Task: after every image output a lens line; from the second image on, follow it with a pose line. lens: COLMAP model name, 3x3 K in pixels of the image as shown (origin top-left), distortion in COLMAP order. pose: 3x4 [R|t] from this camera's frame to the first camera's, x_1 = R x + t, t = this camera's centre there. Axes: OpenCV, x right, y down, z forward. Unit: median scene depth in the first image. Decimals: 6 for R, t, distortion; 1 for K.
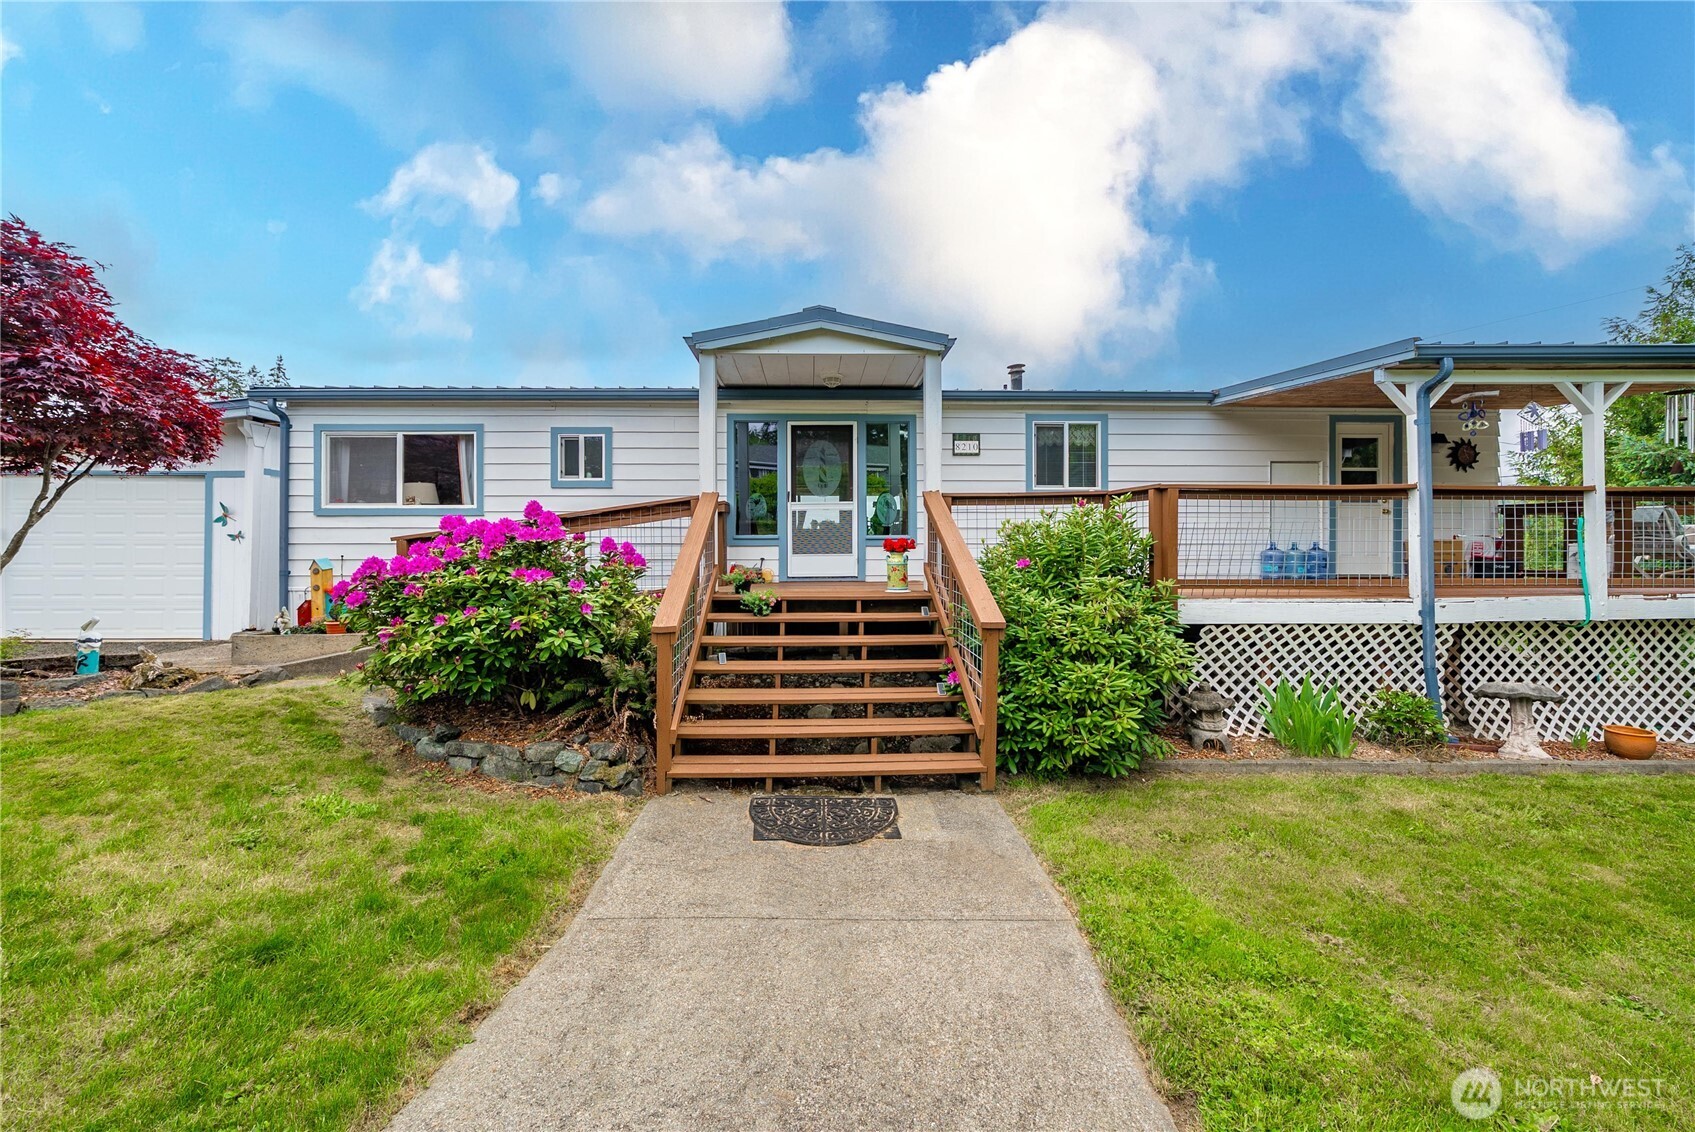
lens RADIAL K [[590.9, 0, 842.2], [0, 590.9, 525.6], [0, 0, 1]] dist [-0.006237, 0.000377]
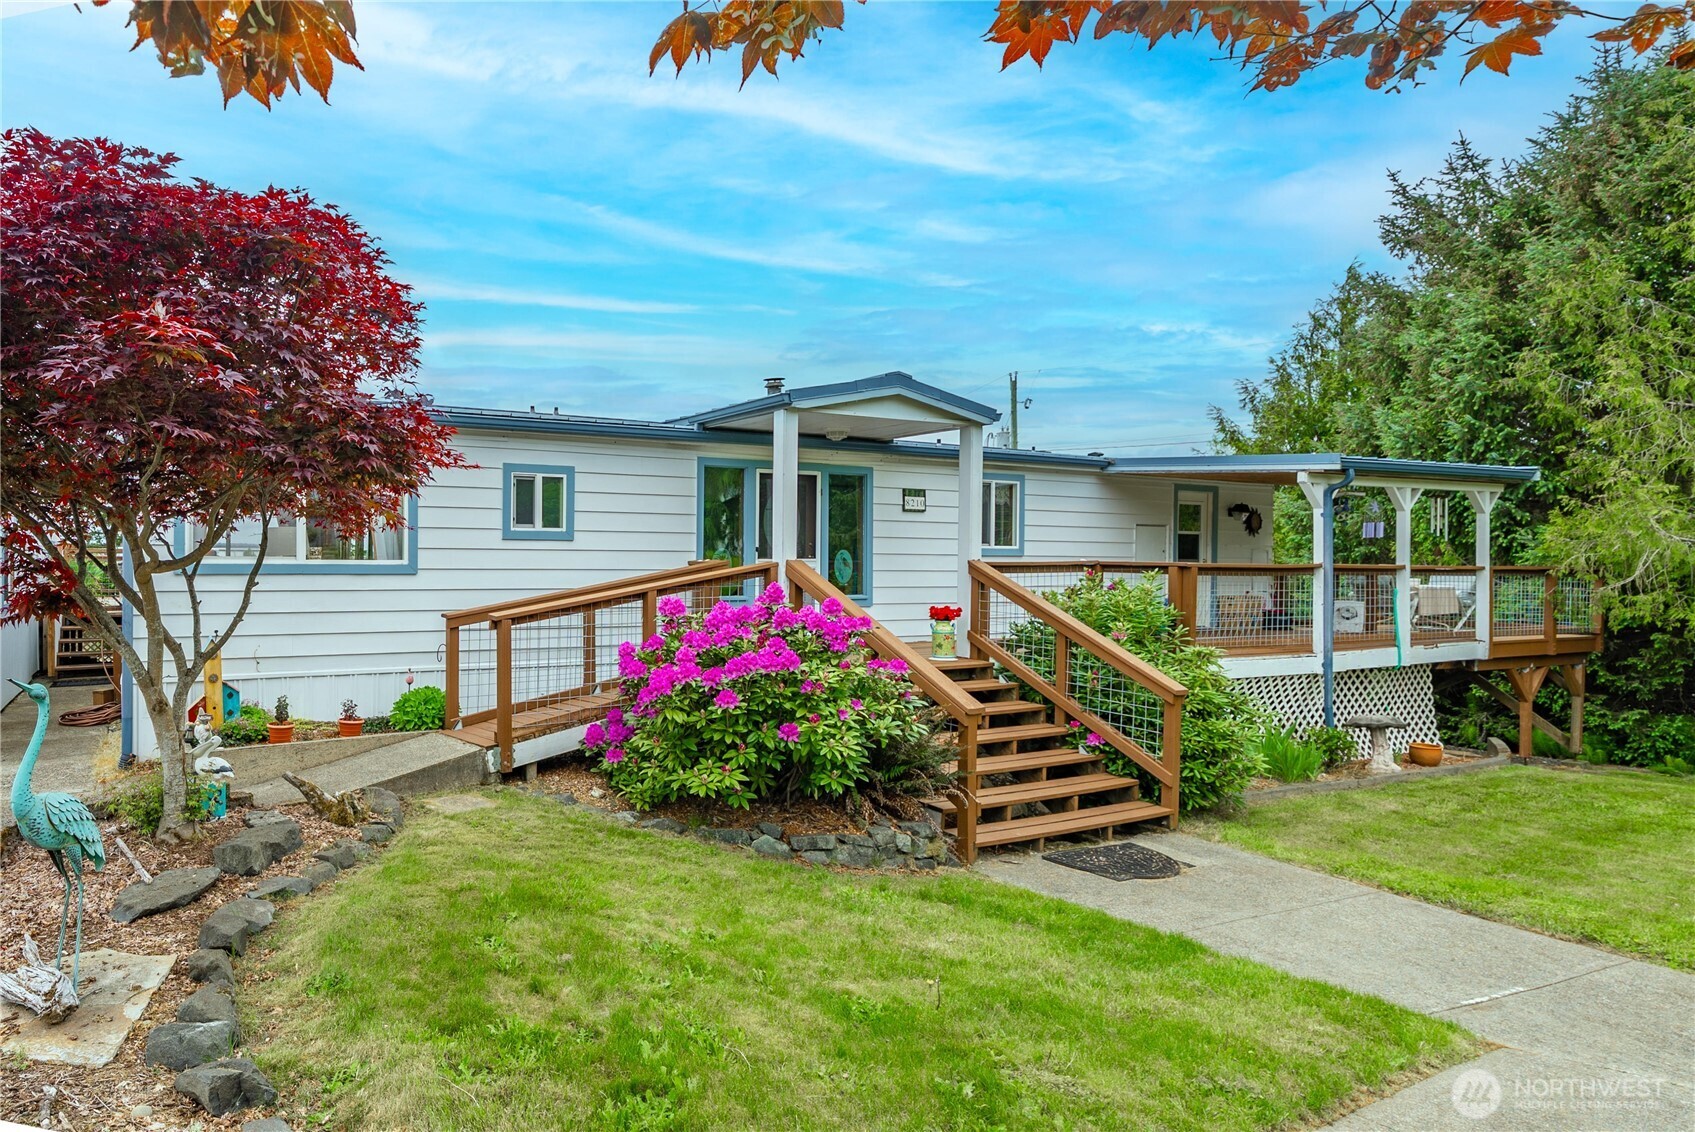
lens RADIAL K [[746.9, 0, 766.5], [0, 746.9, 556.6], [0, 0, 1]] dist [0.001291, -0.000830]
pose [[0.935941, 0.017011, 0.351747, -0.668066], [-0.015972, 0.999855, -0.005857, -0.052728], [-0.351796, -0.000136, 0.936077, -0.084624]]
